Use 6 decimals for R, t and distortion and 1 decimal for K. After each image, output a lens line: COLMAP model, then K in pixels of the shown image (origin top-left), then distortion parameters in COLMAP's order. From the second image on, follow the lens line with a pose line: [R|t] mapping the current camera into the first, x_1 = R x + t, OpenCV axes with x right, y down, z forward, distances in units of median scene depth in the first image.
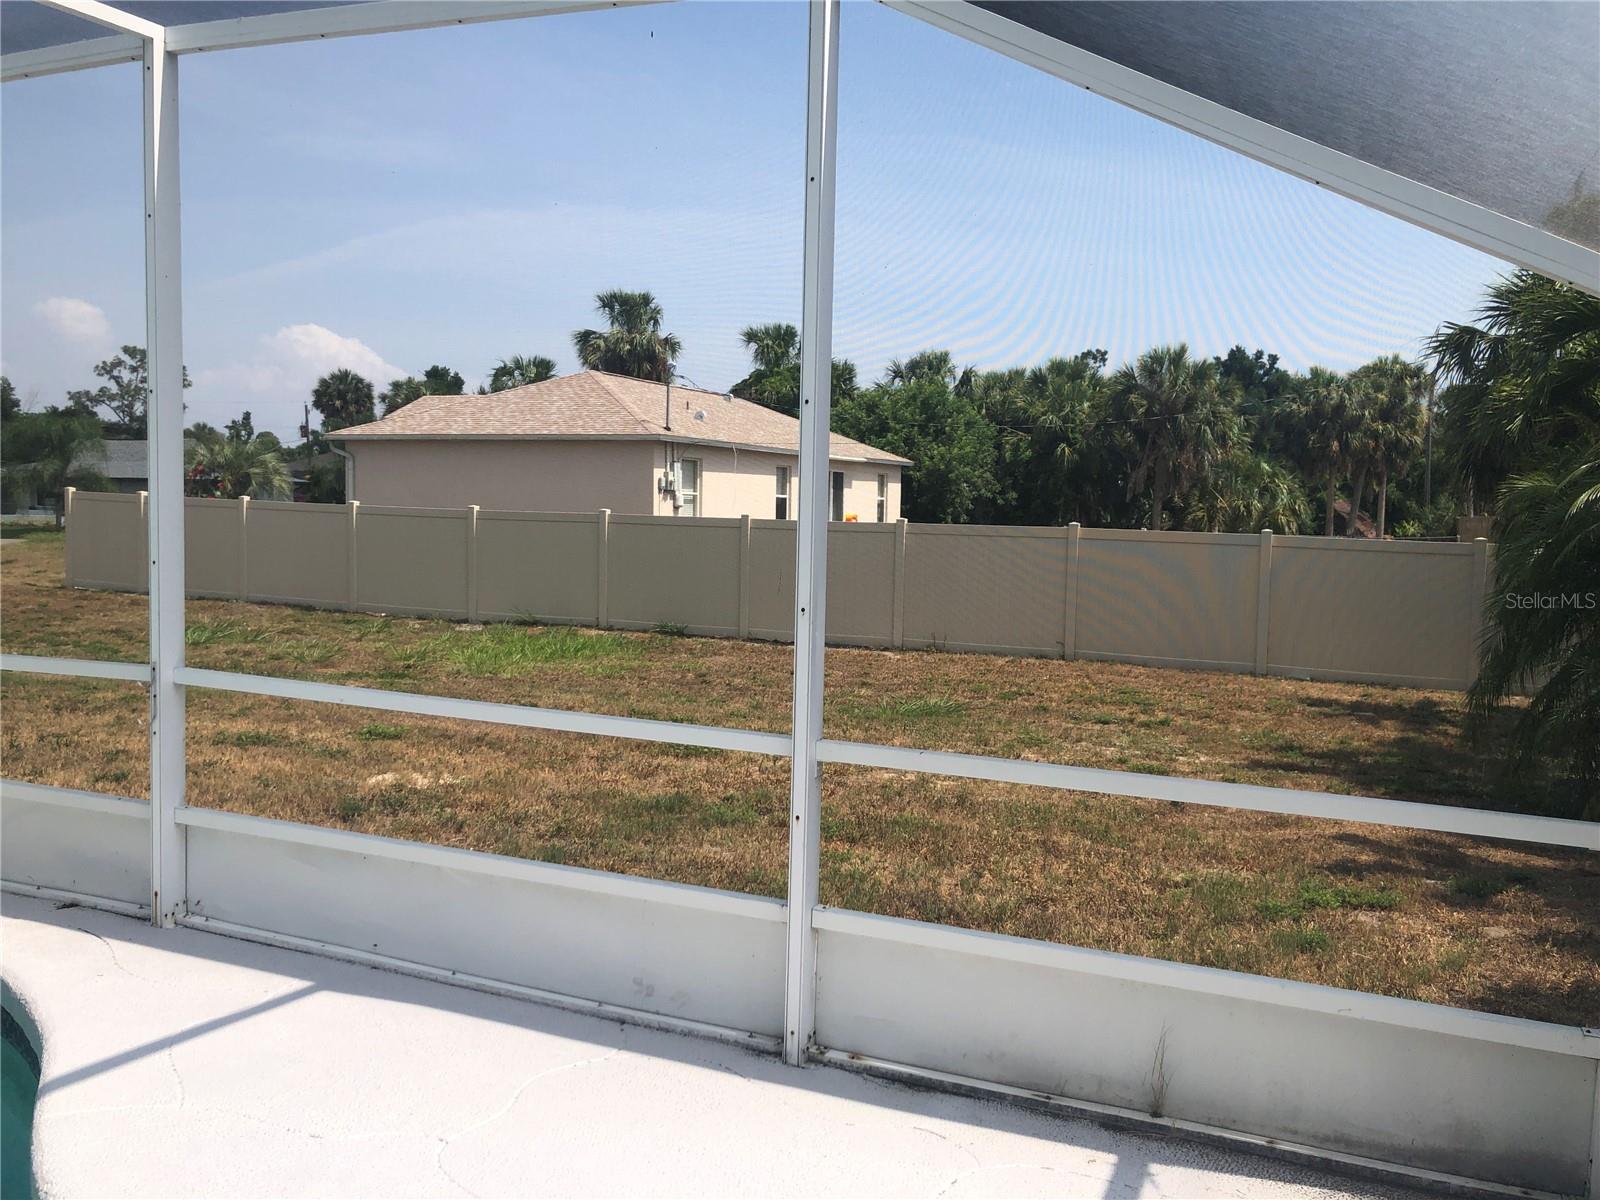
lens RADIAL K [[1308.3, 0, 808.3], [0, 1308.3, 599.8], [0, 0, 1]] dist [0.141180, -0.260354]
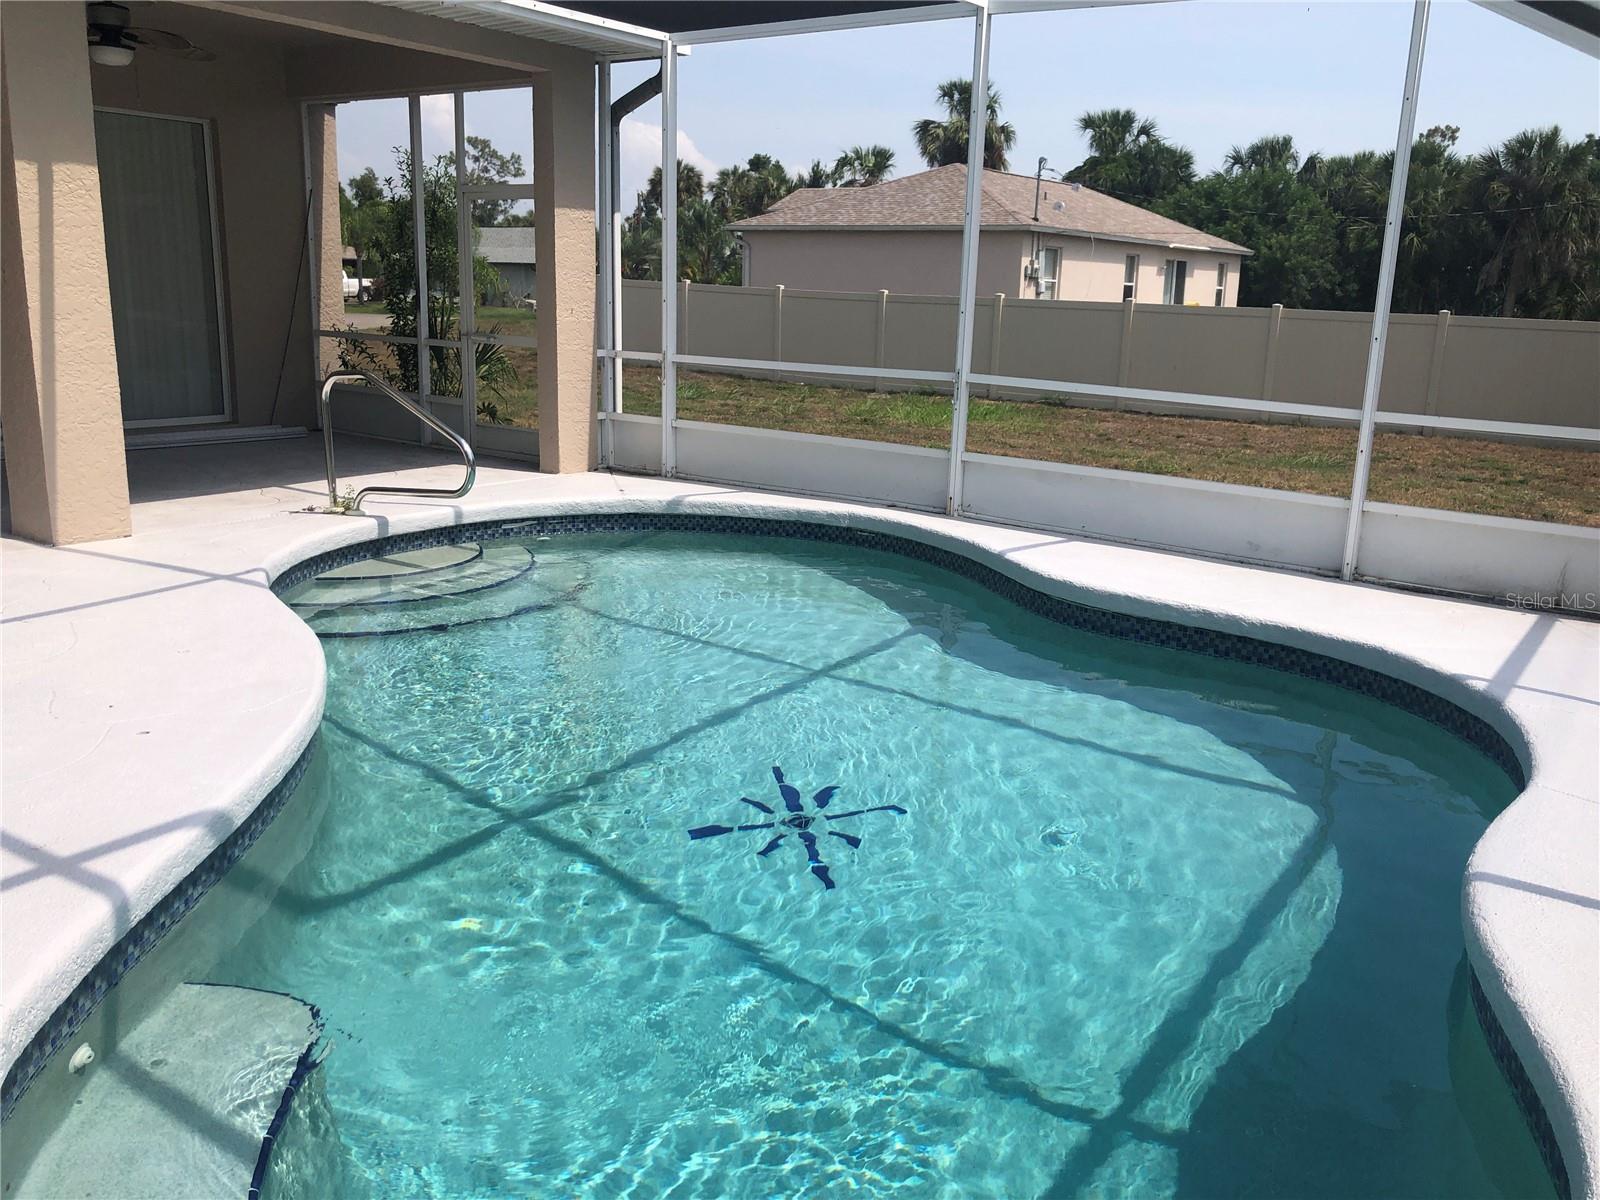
lens RADIAL K [[1349.2, 0, 799.3], [0, 1349.2, 588.9], [0, 0, 1]] dist [-0.008290, 0.056041]
pose [[0.978768, 0.055530, -0.197304, -0.039752], [-0.026985, 0.989134, 0.144522, 0.010250], [0.203185, -0.136129, 0.969631, -0.104386]]
